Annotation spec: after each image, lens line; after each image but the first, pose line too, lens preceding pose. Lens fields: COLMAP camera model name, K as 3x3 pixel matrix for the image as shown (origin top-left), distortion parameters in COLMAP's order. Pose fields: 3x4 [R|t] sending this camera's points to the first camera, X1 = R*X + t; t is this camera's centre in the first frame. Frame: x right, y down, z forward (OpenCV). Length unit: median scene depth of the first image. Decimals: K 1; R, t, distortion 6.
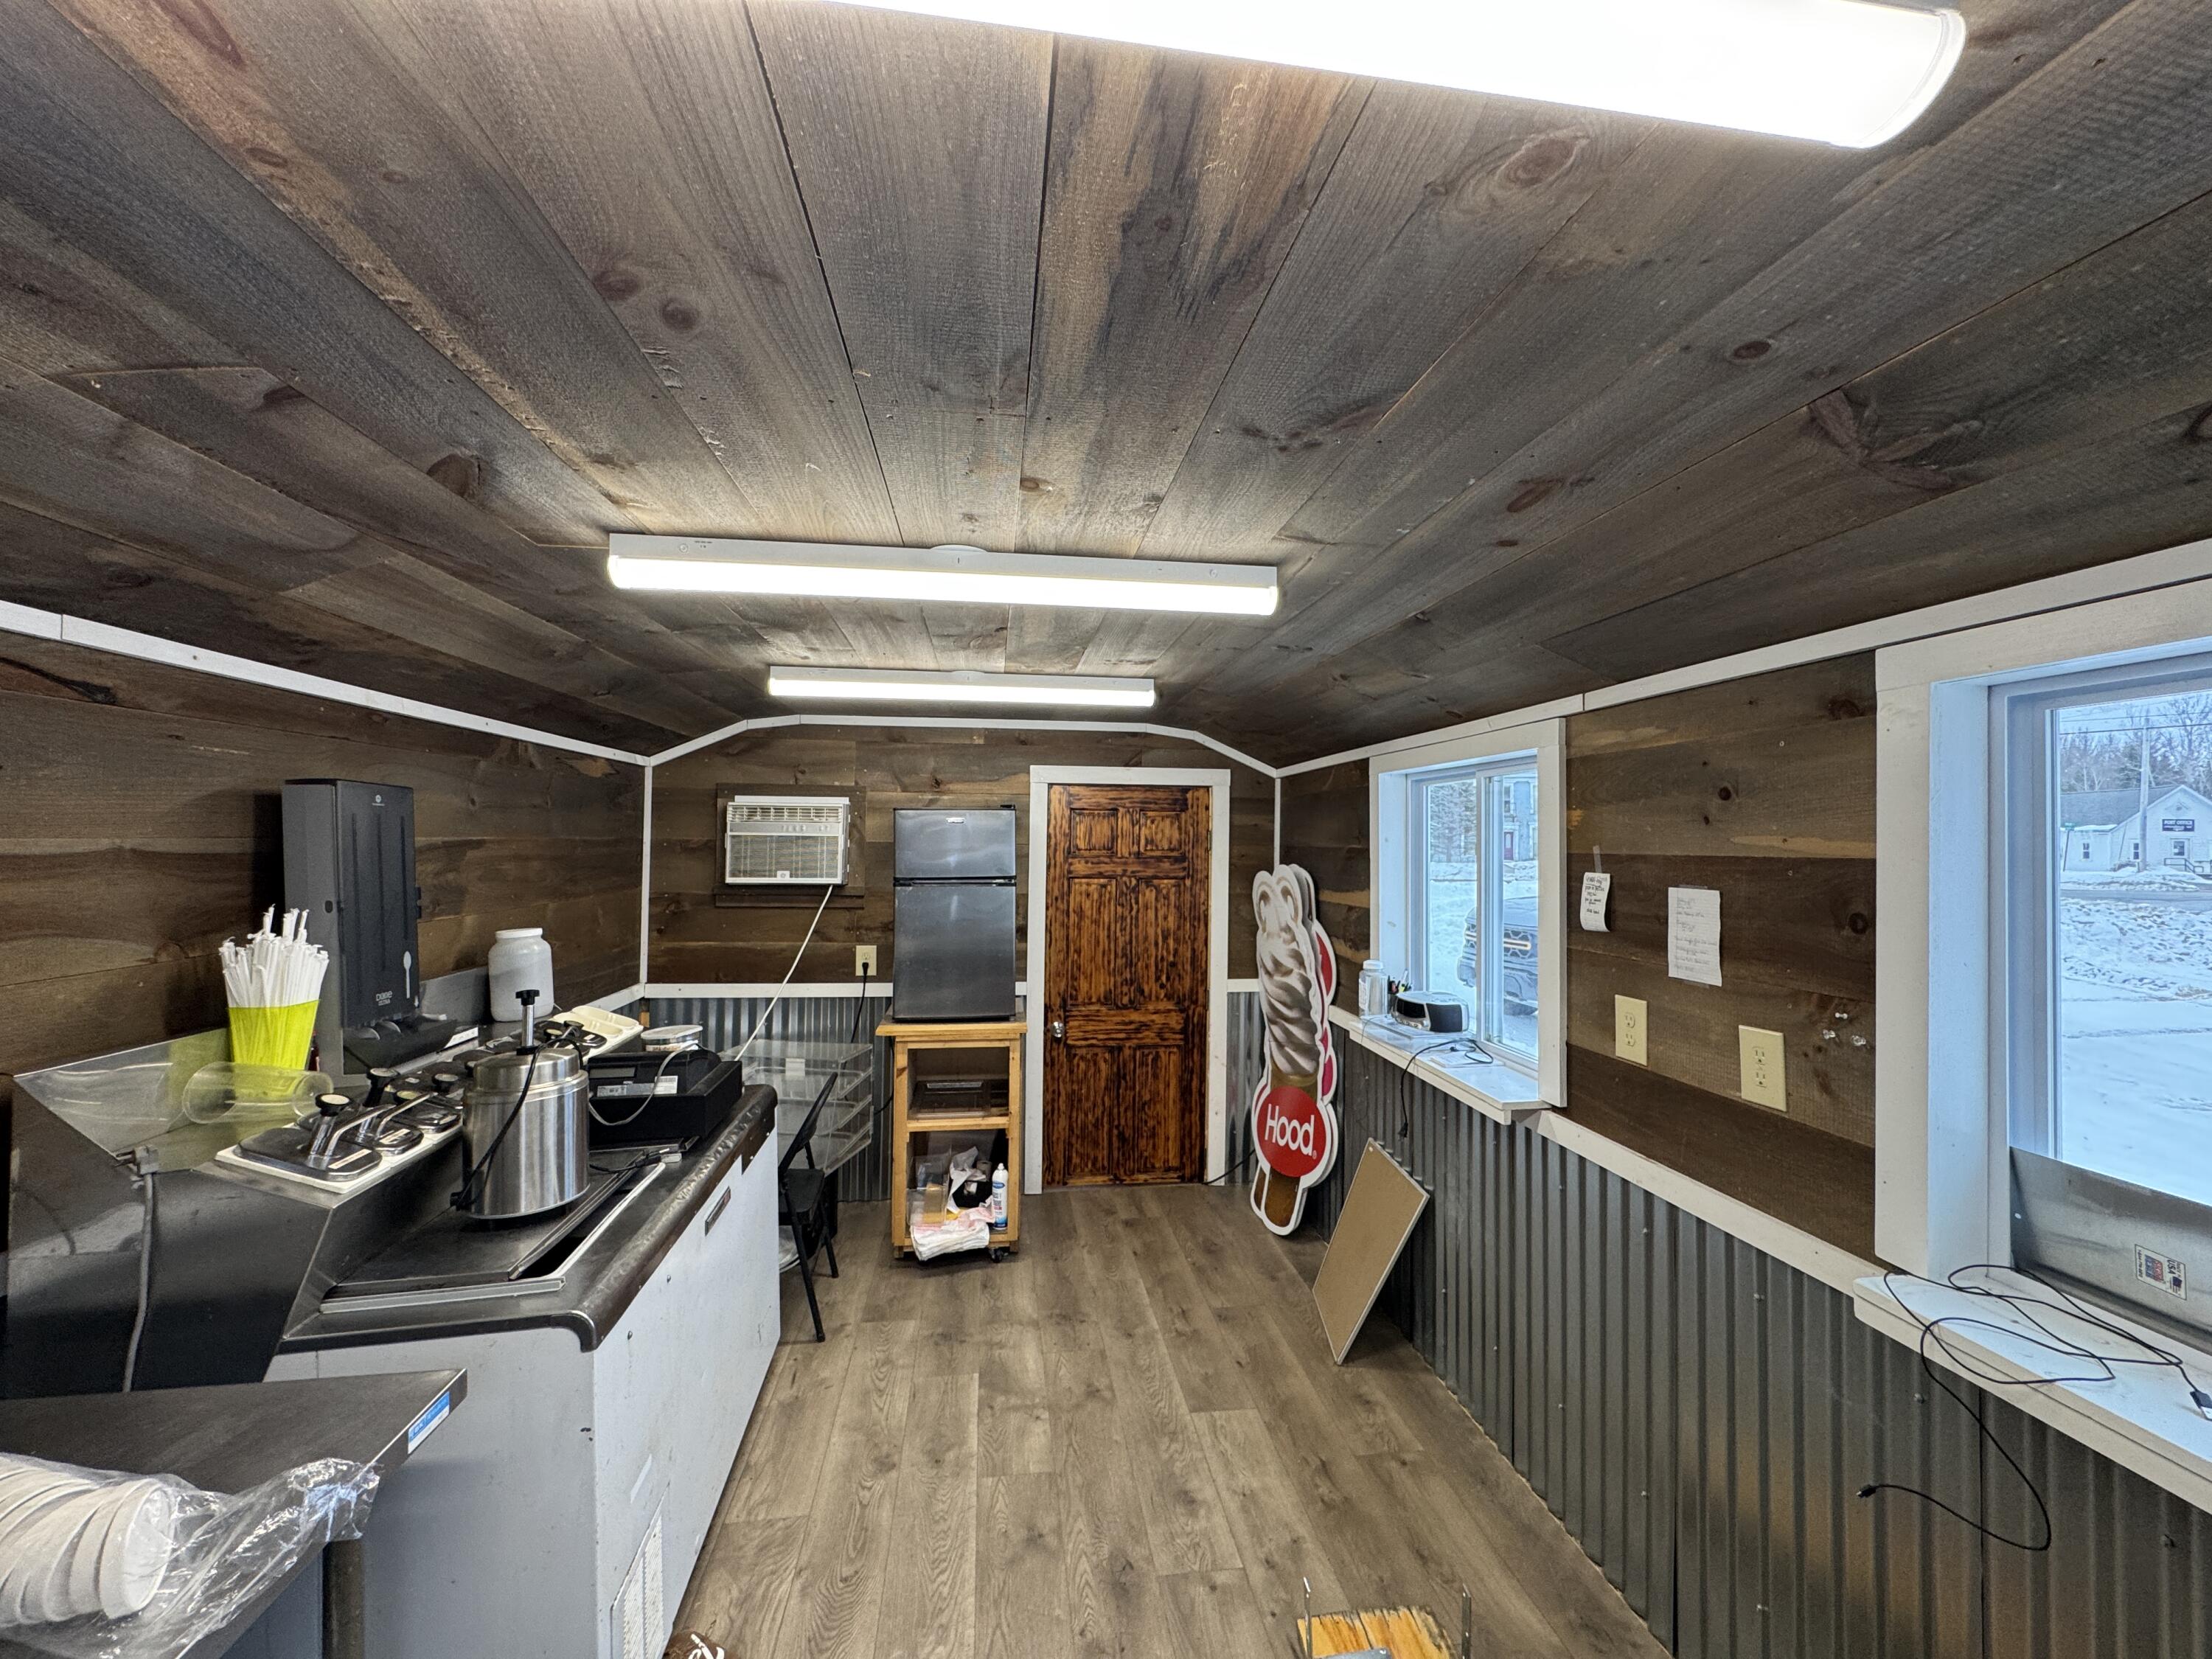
lens RADIAL K [[885.9, 0, 1114.0], [0, 885.9, 828.6], [0, 0, 1]] dist [-0.005106, 0.000613]
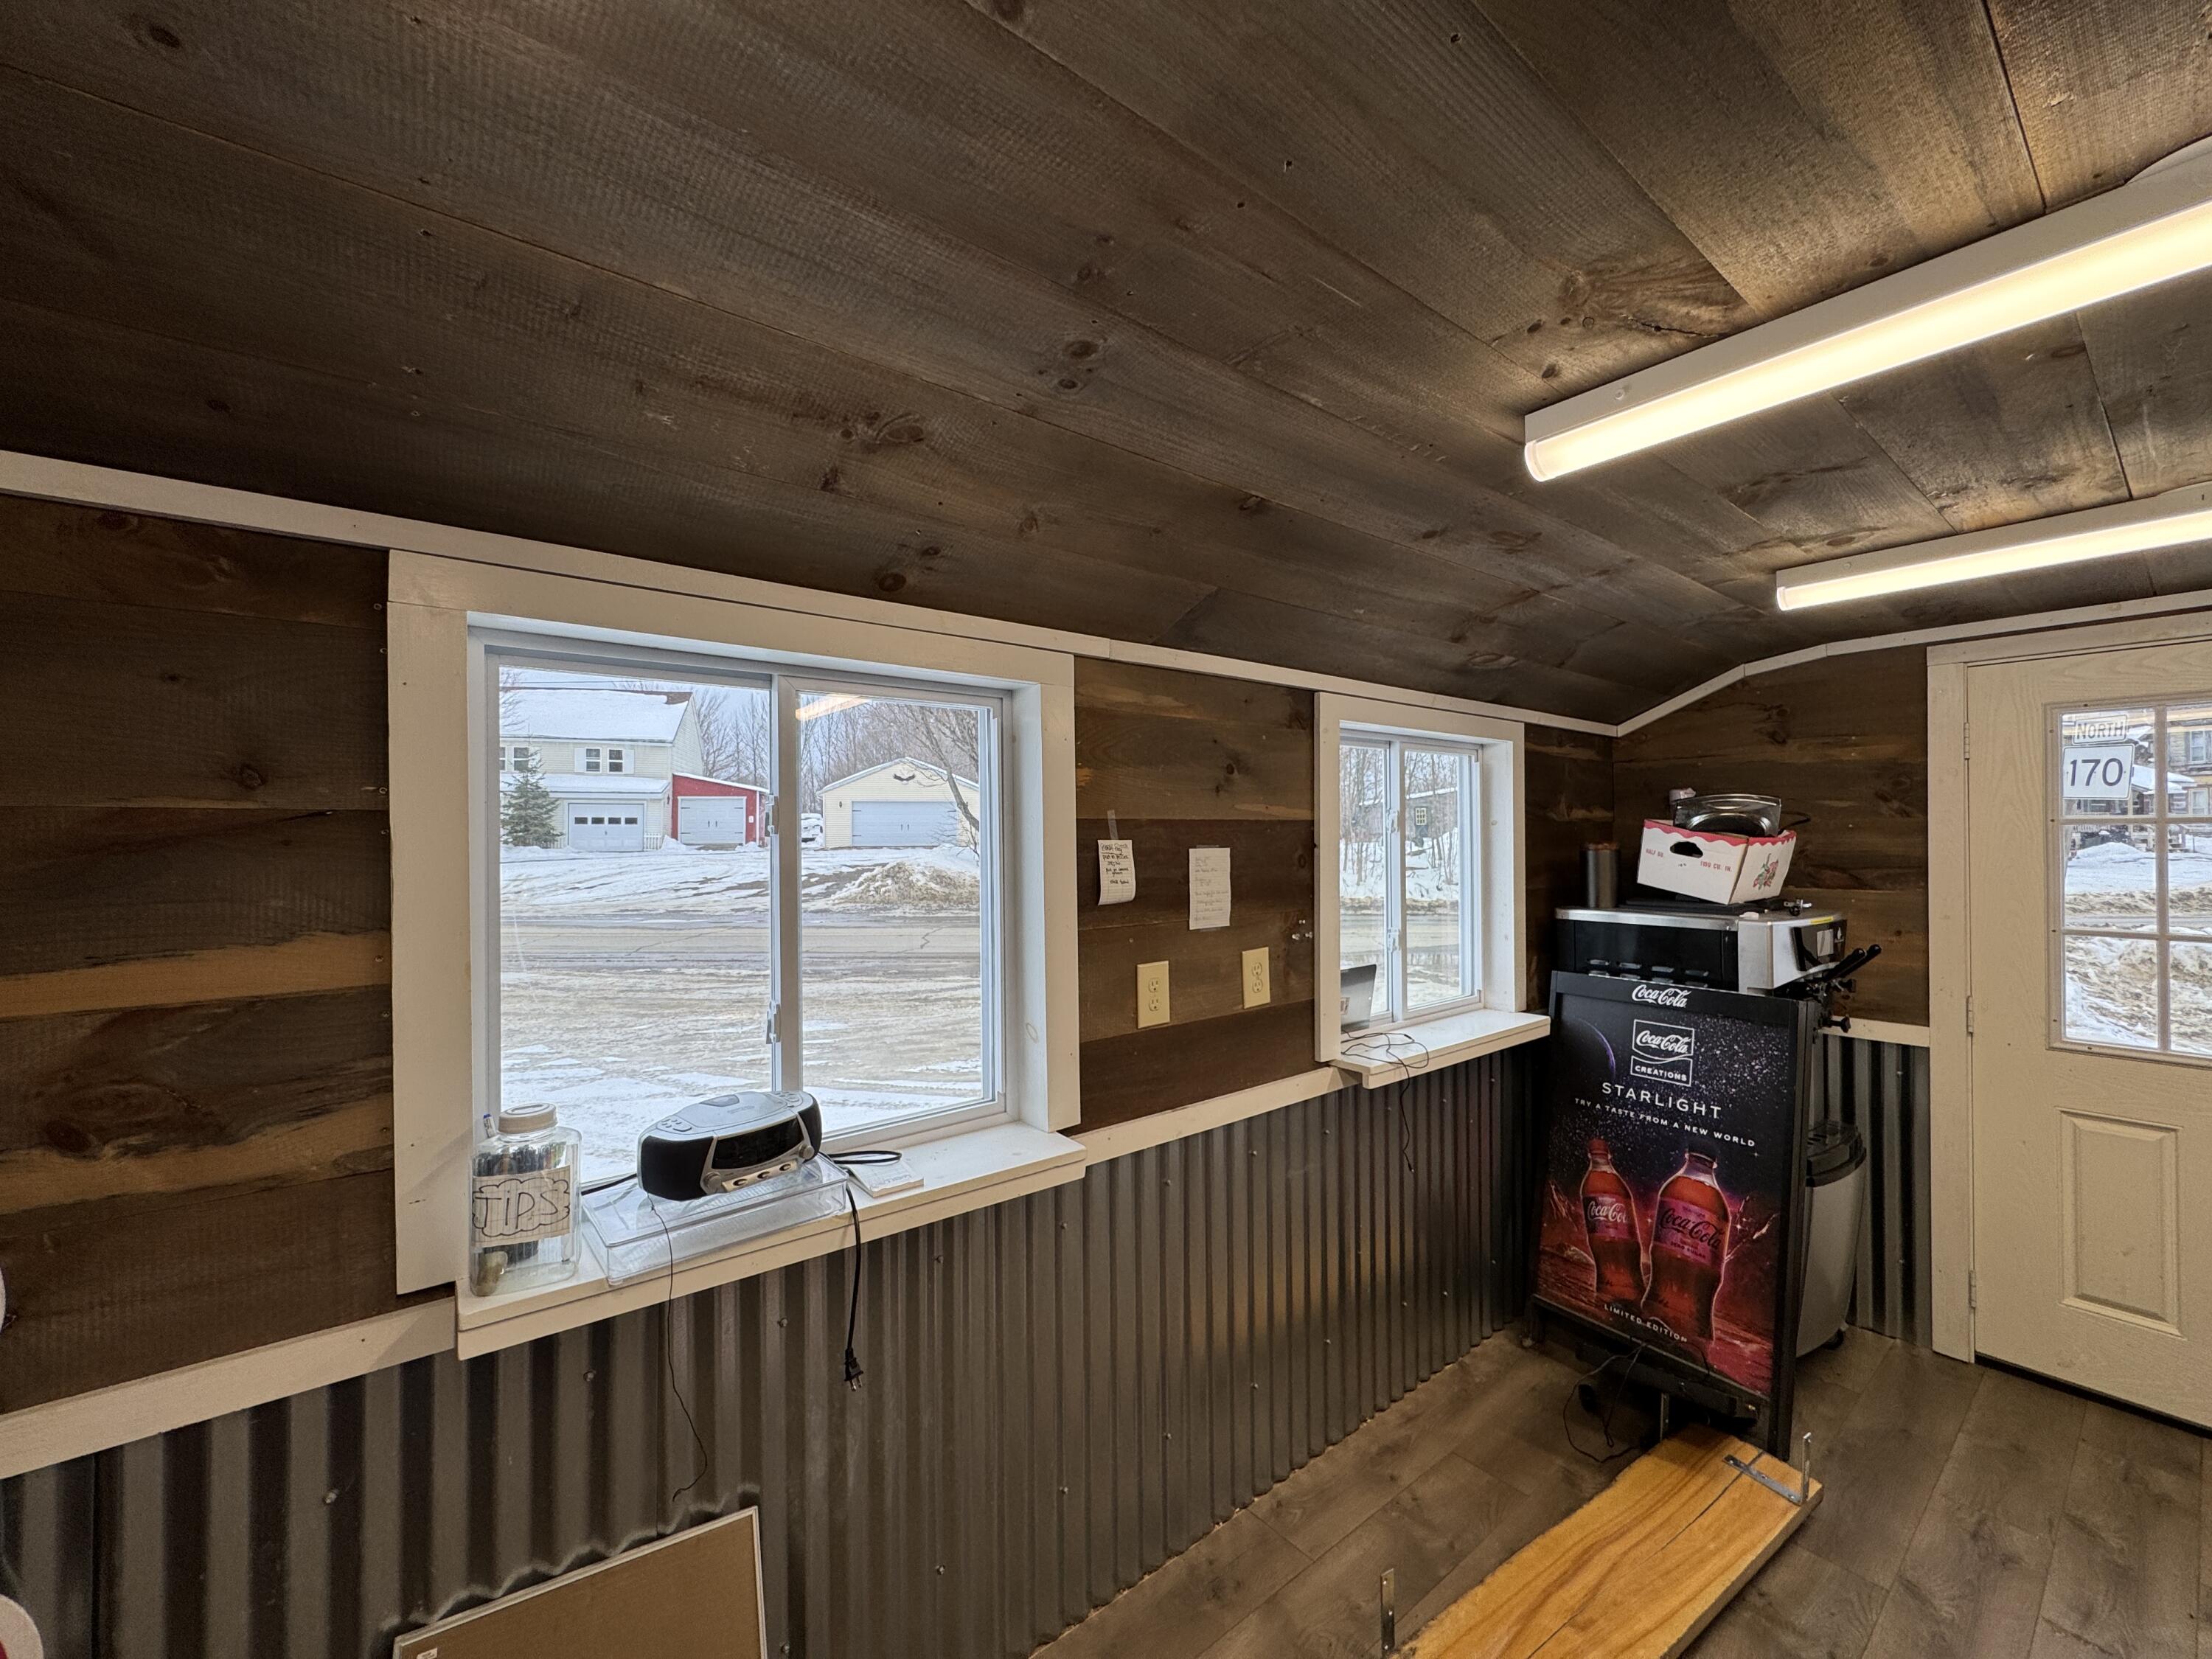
lens RADIAL K [[885.9, 0, 1105.8], [0, 885.9, 825.6], [0, 0, 1]] dist [-0.005106, 0.000613]
pose [[-0.502254, 0.006084, 0.864699, -0.249488], [-0.009500, 0.999876, -0.012553, 0.048987], [-0.864668, -0.014519, -0.502134, 1.525147]]
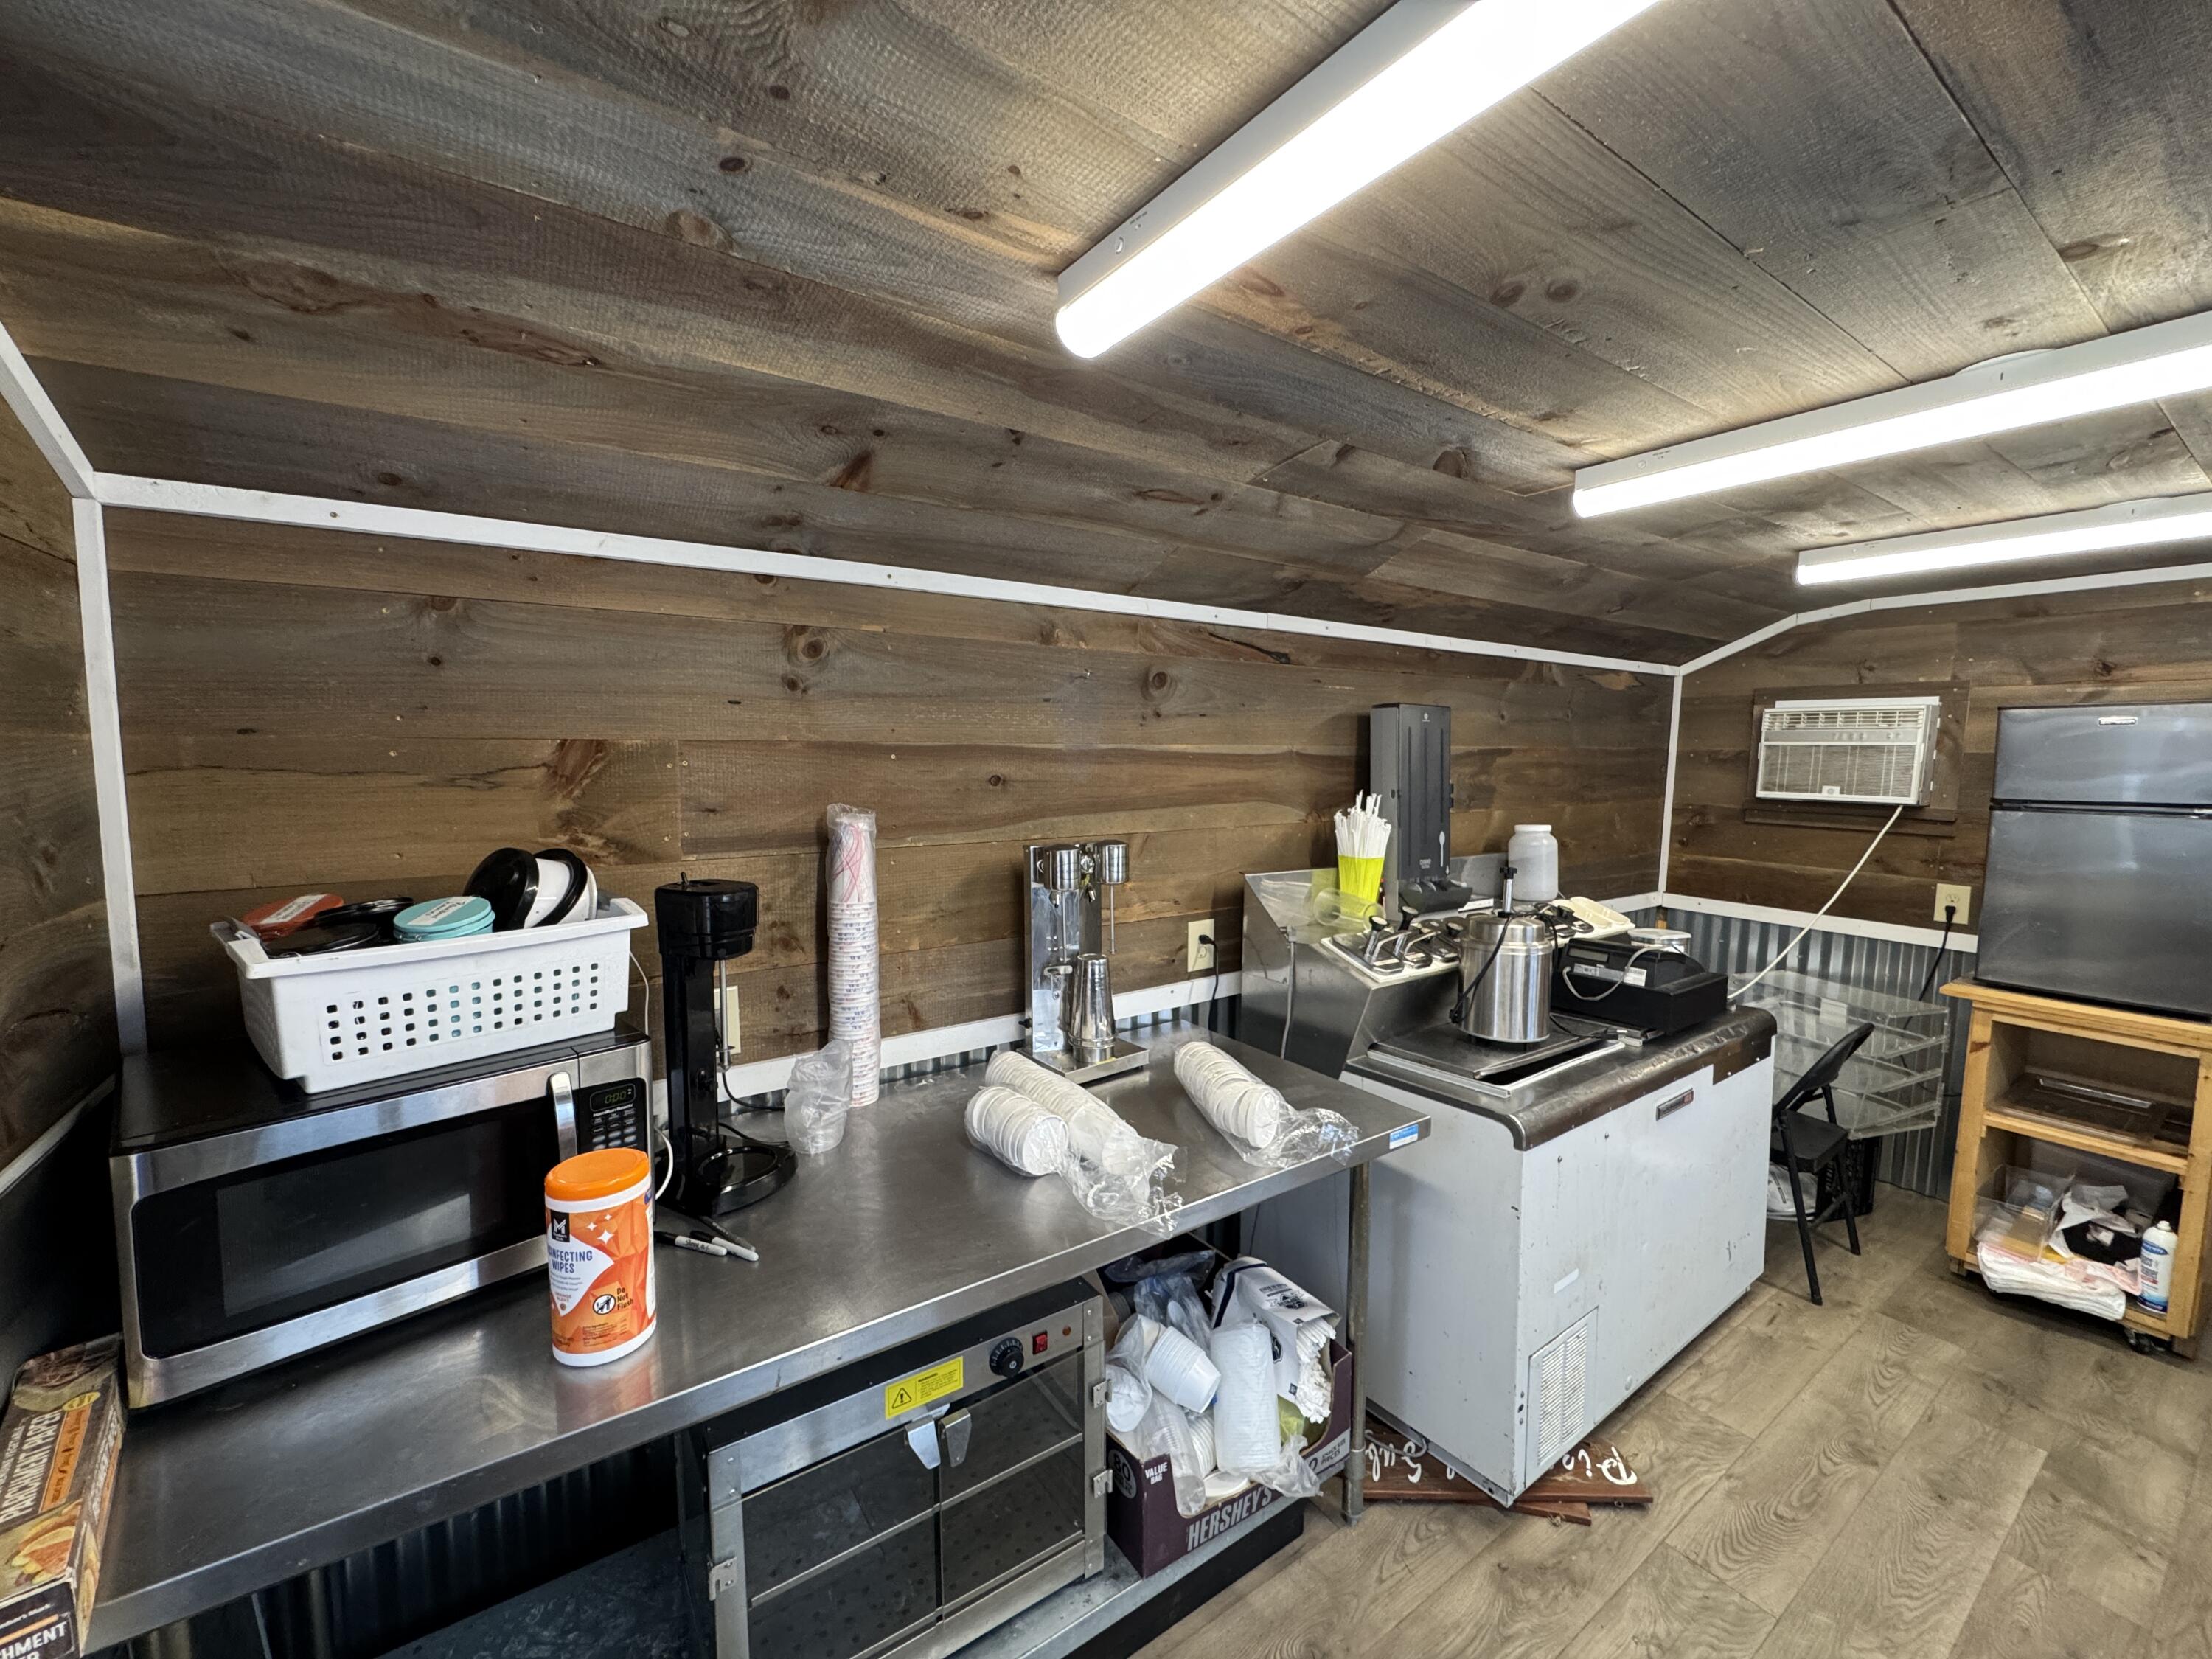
lens RADIAL K [[885.9, 0, 1099.7], [0, 885.9, 829.0], [0, 0, 1]] dist [-0.005106, 0.000613]
pose [[0.446514, 0.076663, -0.891486, 0.161448], [0.008155, 0.995933, 0.089730, 0.012301], [0.894740, -0.047336, 0.444073, -0.053503]]
